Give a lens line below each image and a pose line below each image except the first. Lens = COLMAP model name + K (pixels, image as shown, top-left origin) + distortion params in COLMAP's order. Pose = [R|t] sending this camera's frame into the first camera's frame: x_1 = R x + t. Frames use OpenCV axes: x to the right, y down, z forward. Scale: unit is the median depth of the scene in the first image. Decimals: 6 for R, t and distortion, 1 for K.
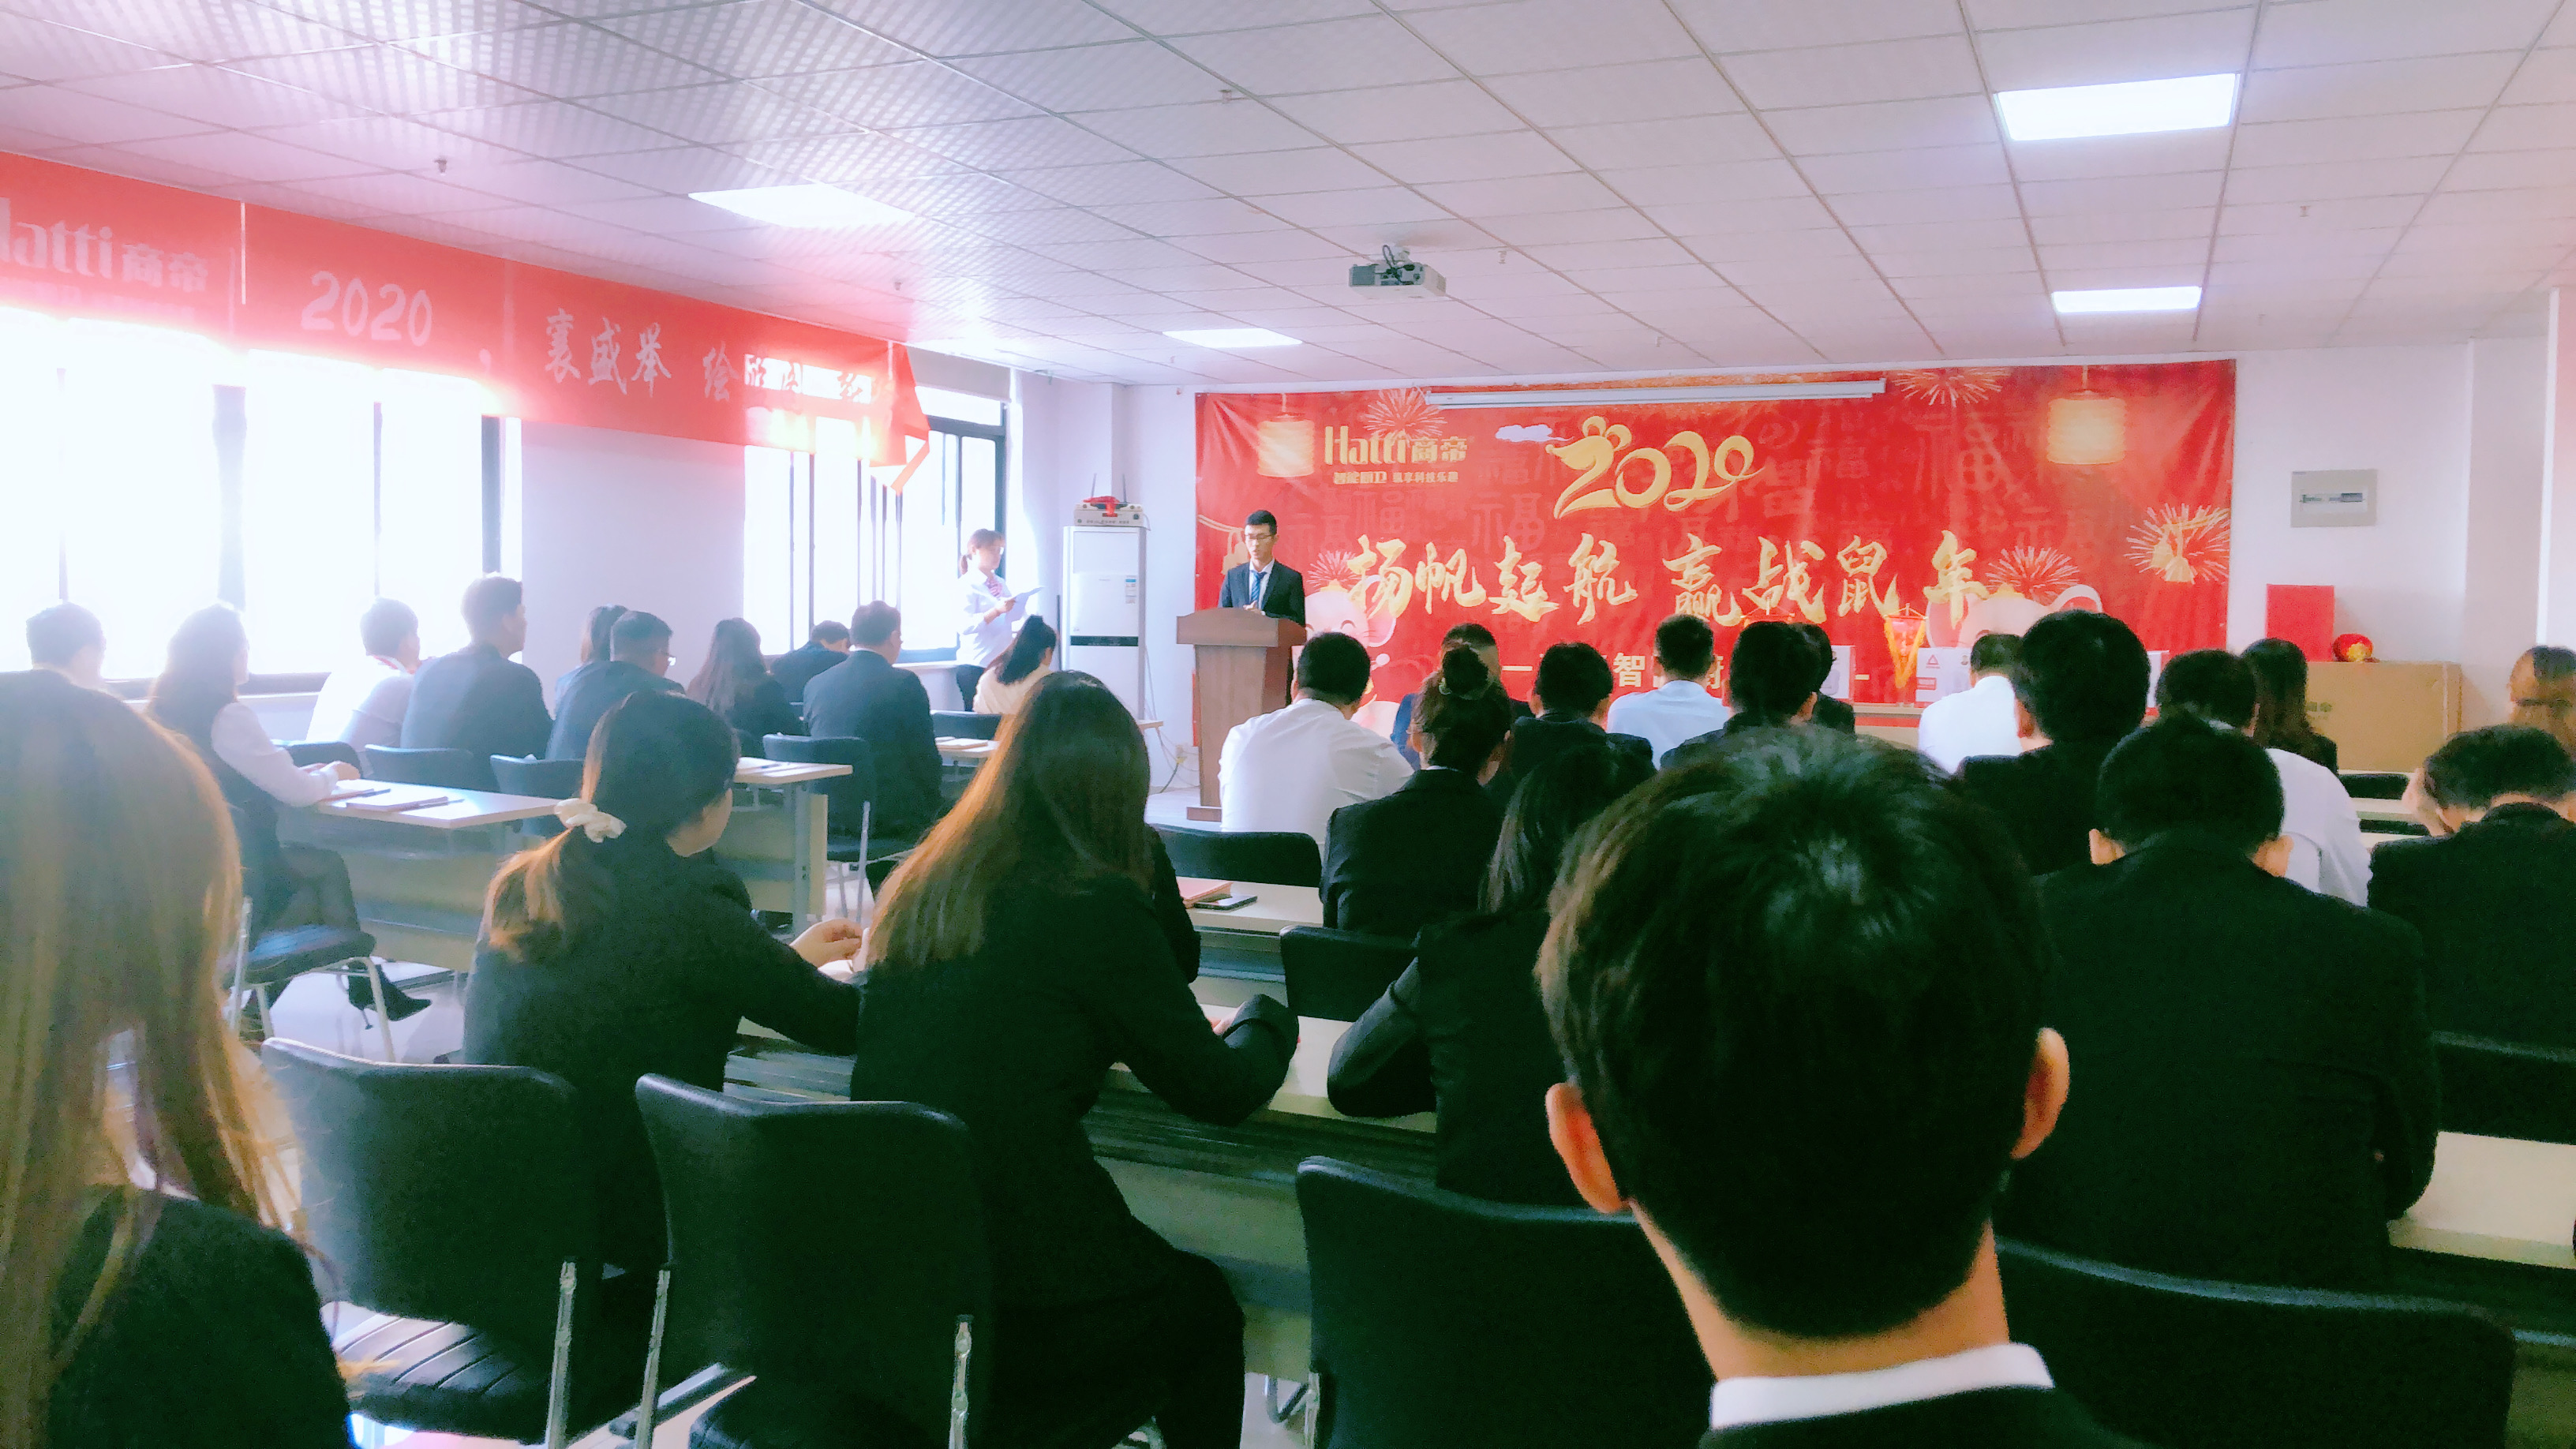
lens RADIAL K [[2029.1, 0, 1241.0], [0, 2029.1, 706.9], [0, 0, 1]] dist [0.103054, -0.185260]
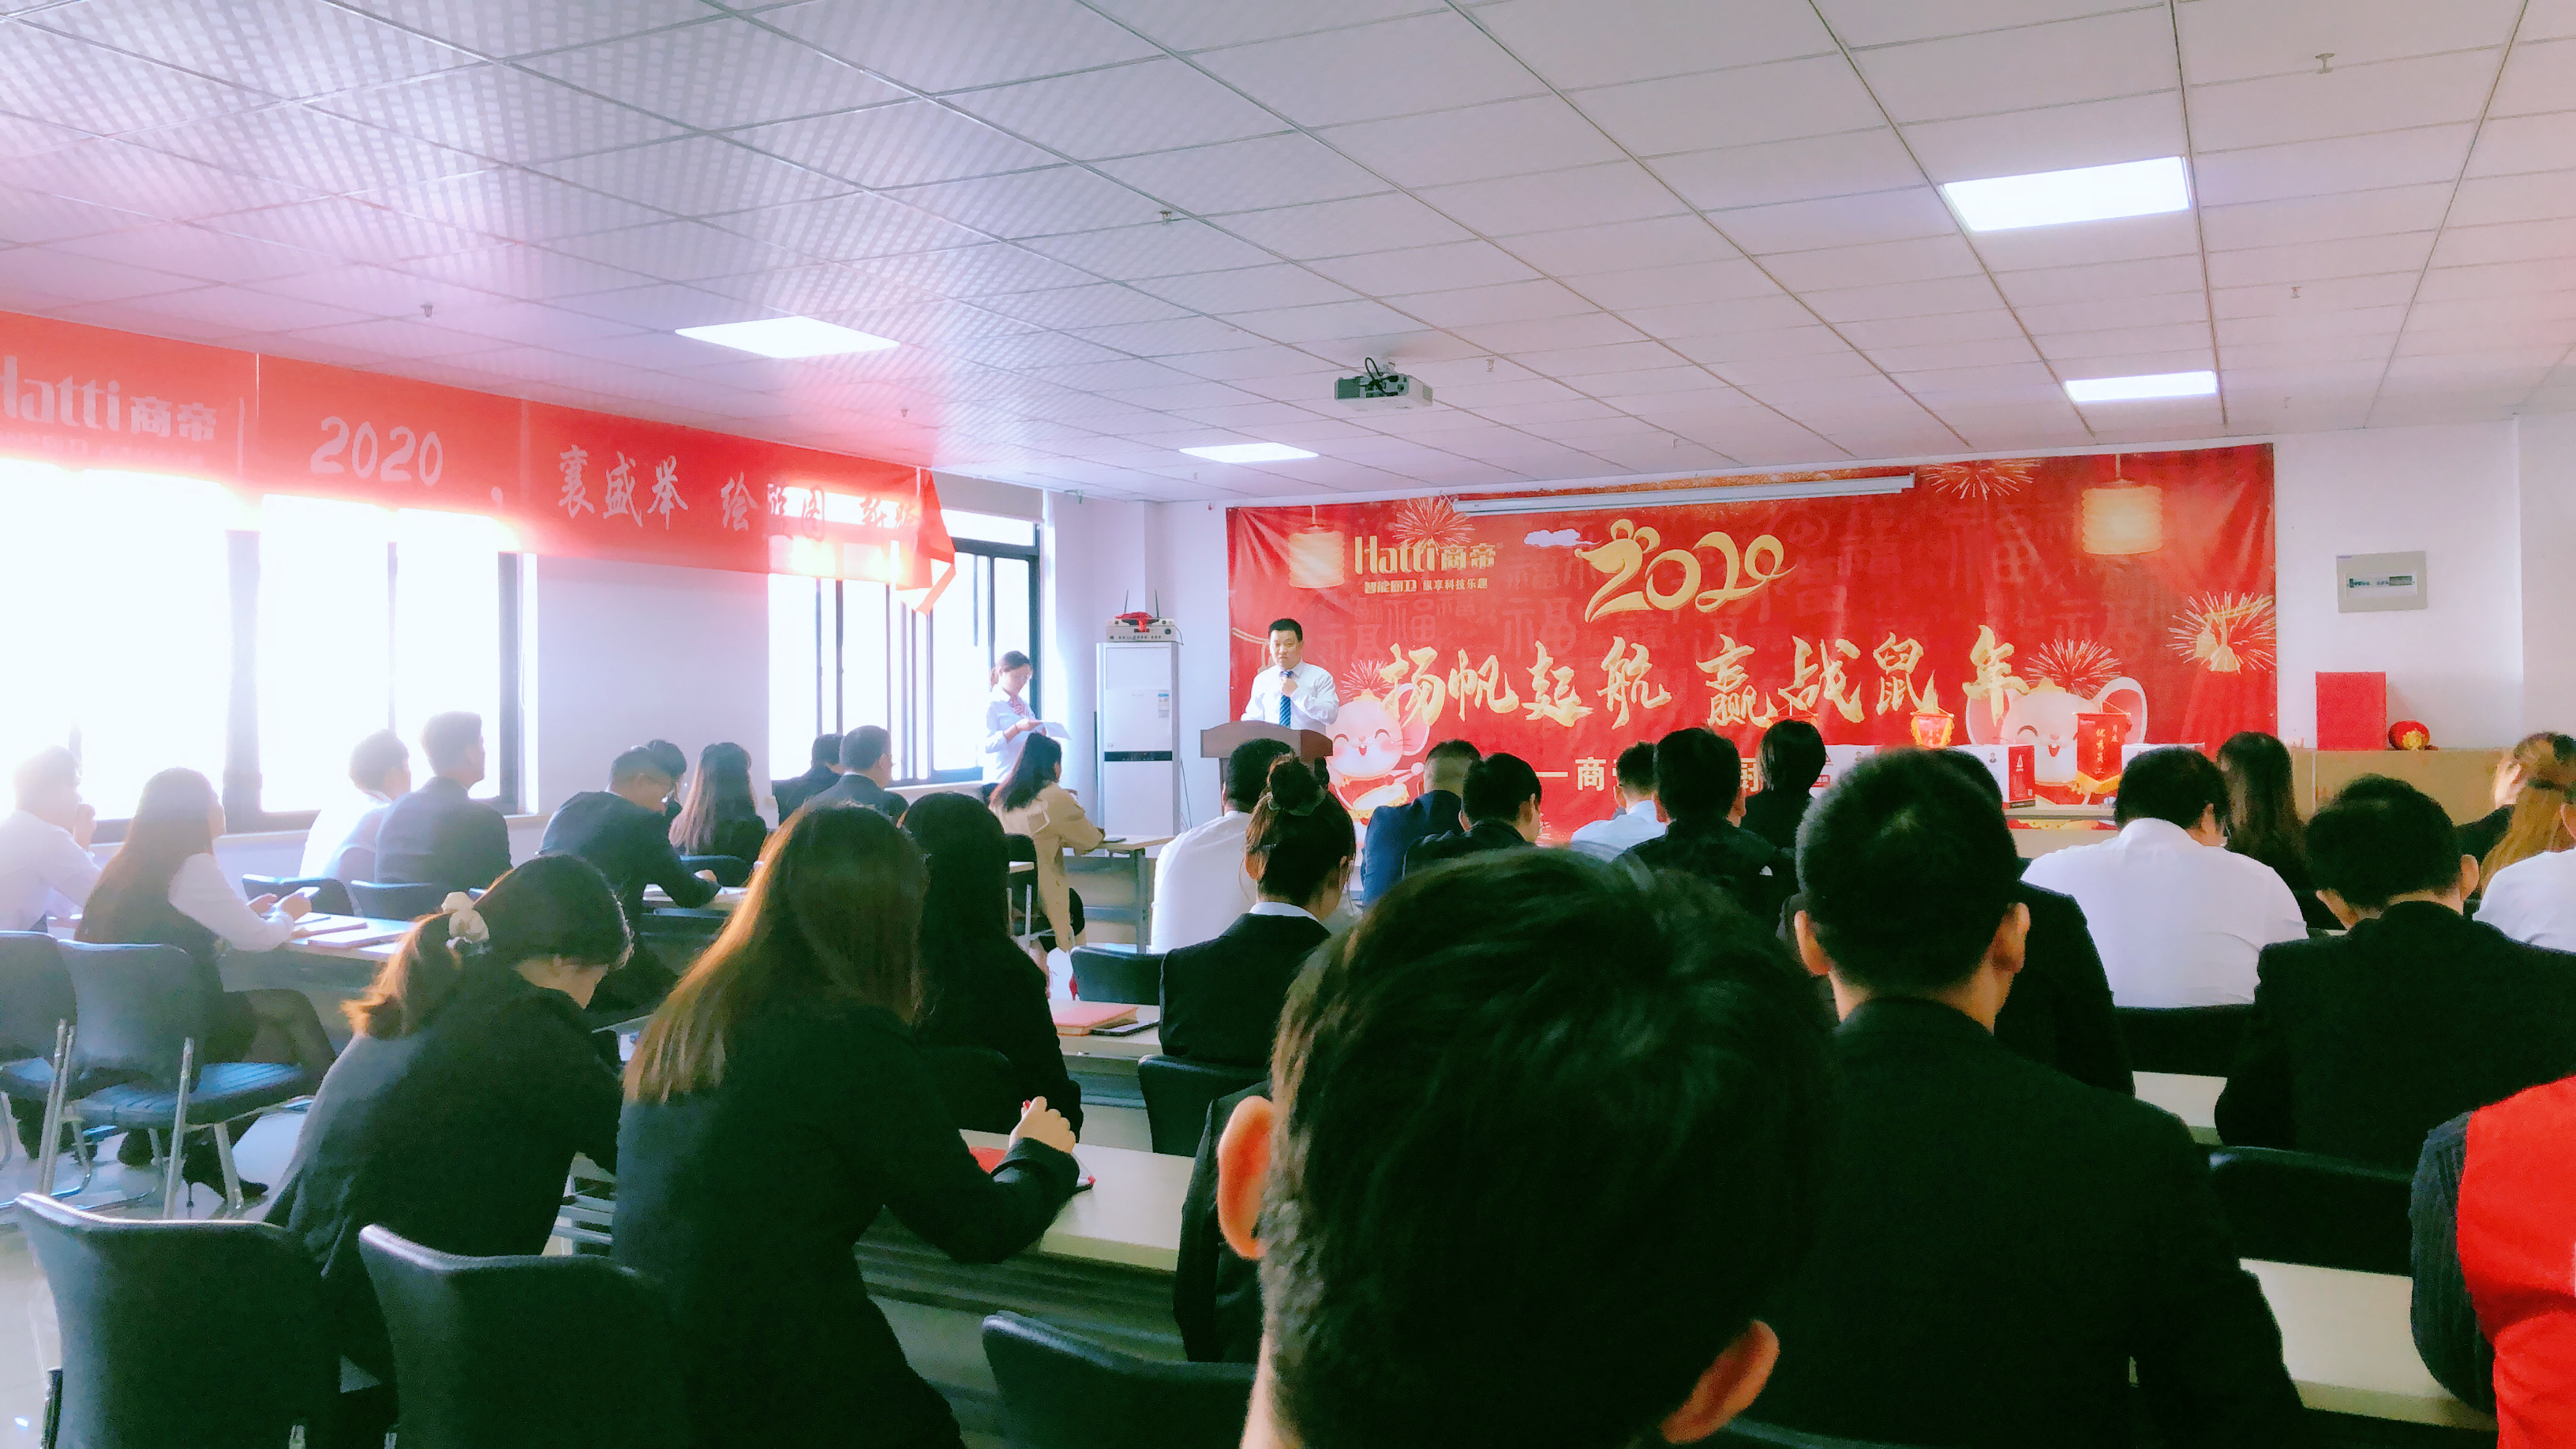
lens RADIAL K [[2029.1, 0, 1241.0], [0, 2029.1, 706.9], [0, 0, 1]] dist [0.103054, -0.185260]
pose [[0.998602, -0.024439, -0.046871, 0.033276], [0.021864, 0.998264, -0.054694, -0.001076], [0.048126, 0.053593, 0.997402, 0.006041]]
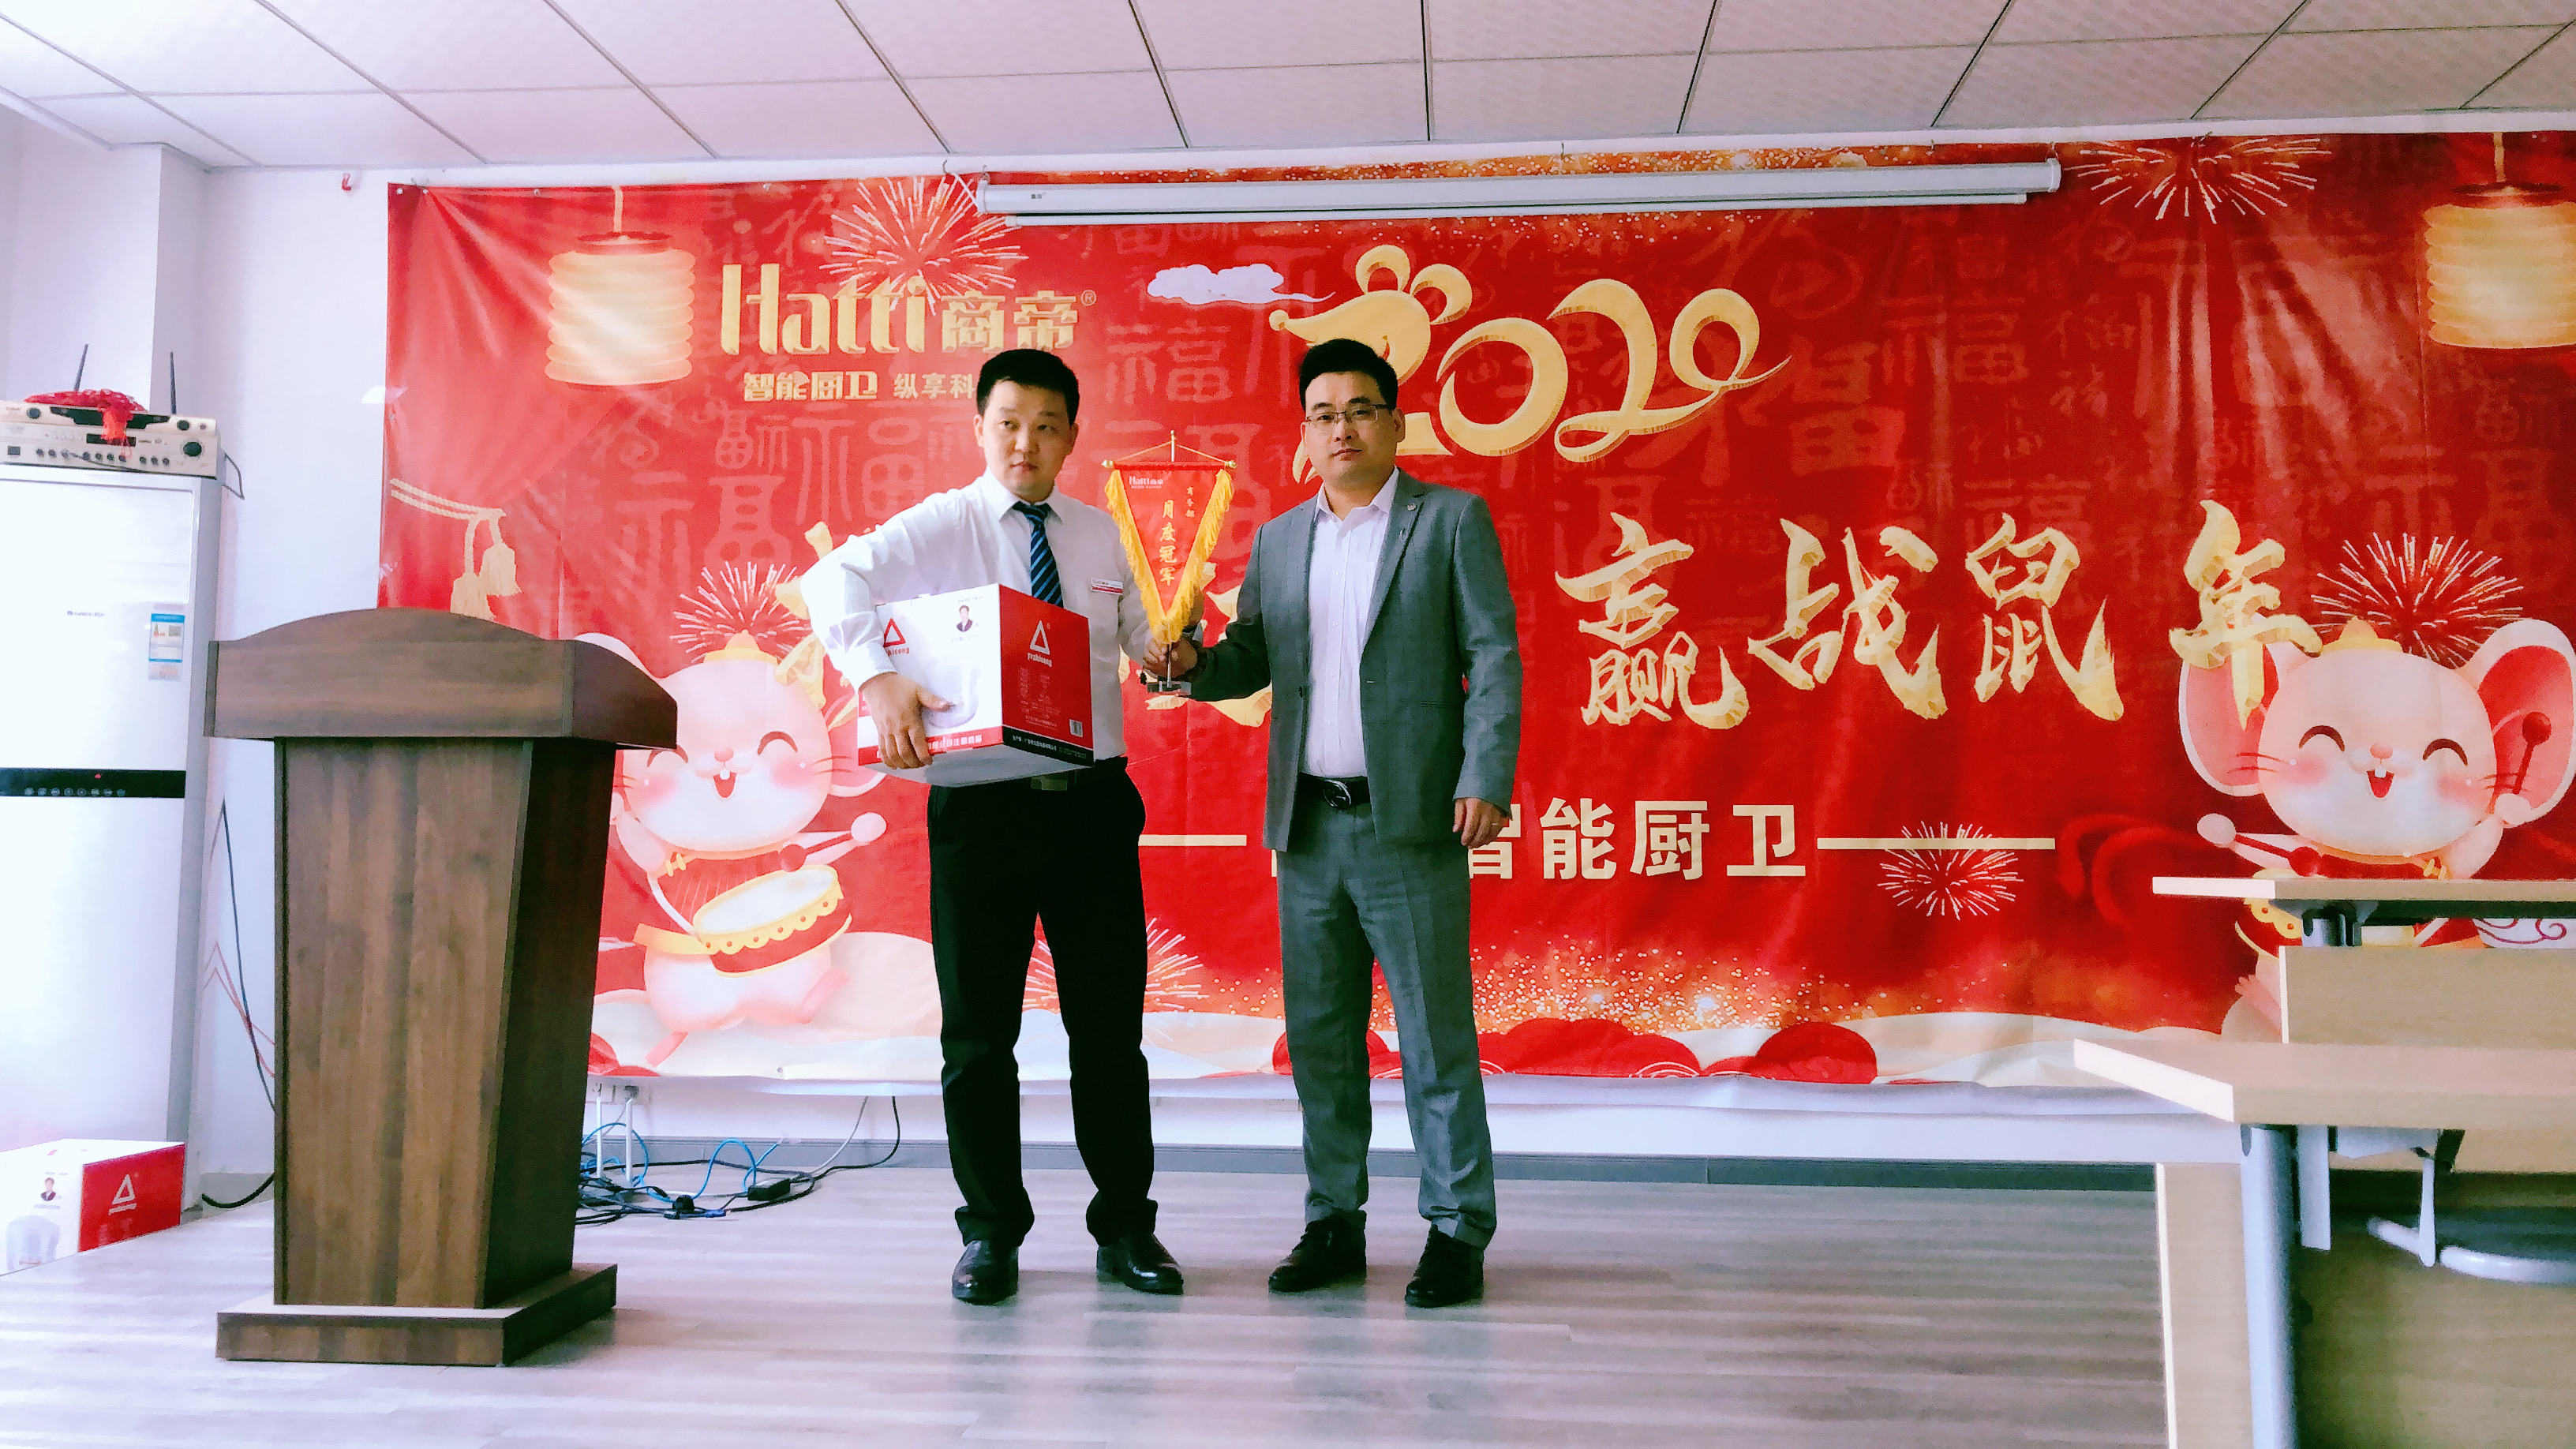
lens RADIAL K [[2053.8, 0, 1288.4], [0, 2053.8, 672.7], [0, 0, 1]] dist [0.069669, -0.112382]
pose [[0.945414, 0.020215, 0.325244, 0.016766], [0.026439, 0.990025, -0.138386, 0.005339], [-0.324798, 0.139432, 0.935449, 0.635826]]
